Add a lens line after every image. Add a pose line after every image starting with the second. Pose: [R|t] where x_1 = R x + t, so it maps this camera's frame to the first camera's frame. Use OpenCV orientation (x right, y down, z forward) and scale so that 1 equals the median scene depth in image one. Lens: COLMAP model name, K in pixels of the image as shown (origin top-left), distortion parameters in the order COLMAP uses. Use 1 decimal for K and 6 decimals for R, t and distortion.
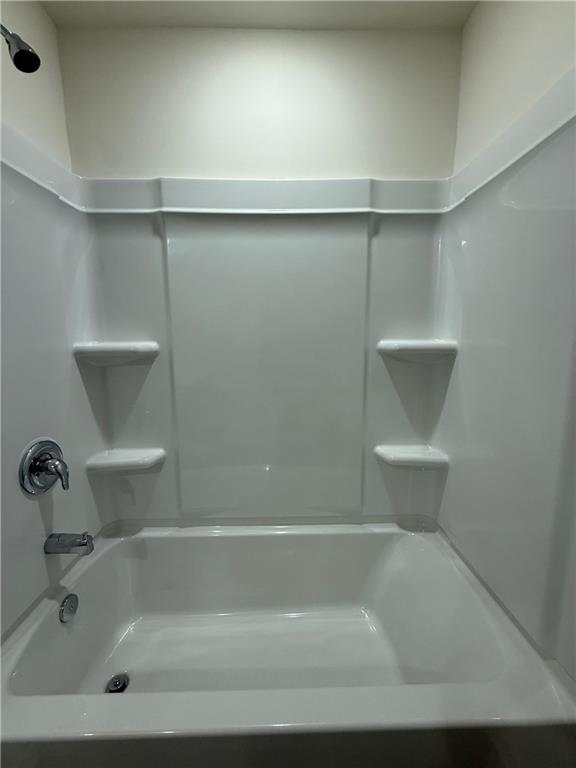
lens RADIAL K [[306.3, 0, 289.6], [0, 306.3, 382.6], [0, 0, 1]] dist [0.007445, -0.000529]
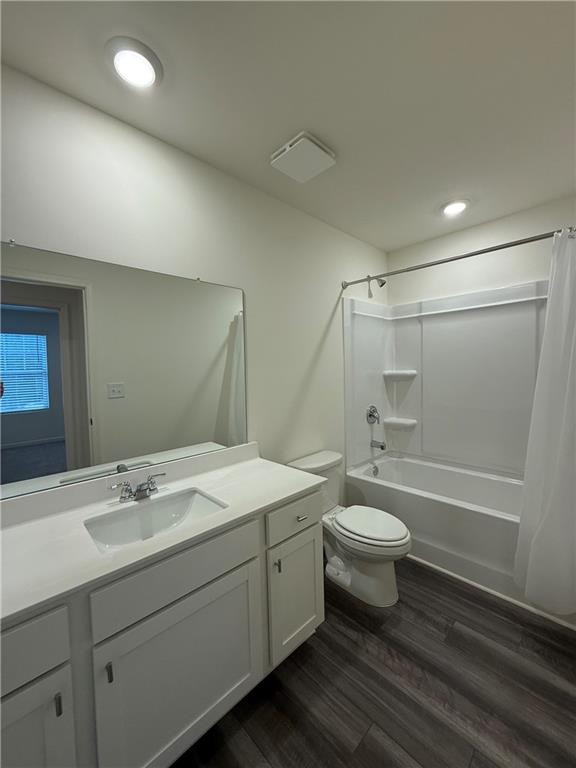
lens RADIAL K [[306.3, 0, 290.4], [0, 306.3, 381.0], [0, 0, 1]] dist [0.007445, -0.000529]
pose [[0.678725, 0.020535, -0.734106, 0.645070], [-0.089308, 0.994498, -0.054751, 0.161282], [0.728942, 0.102722, 0.676824, -1.283438]]
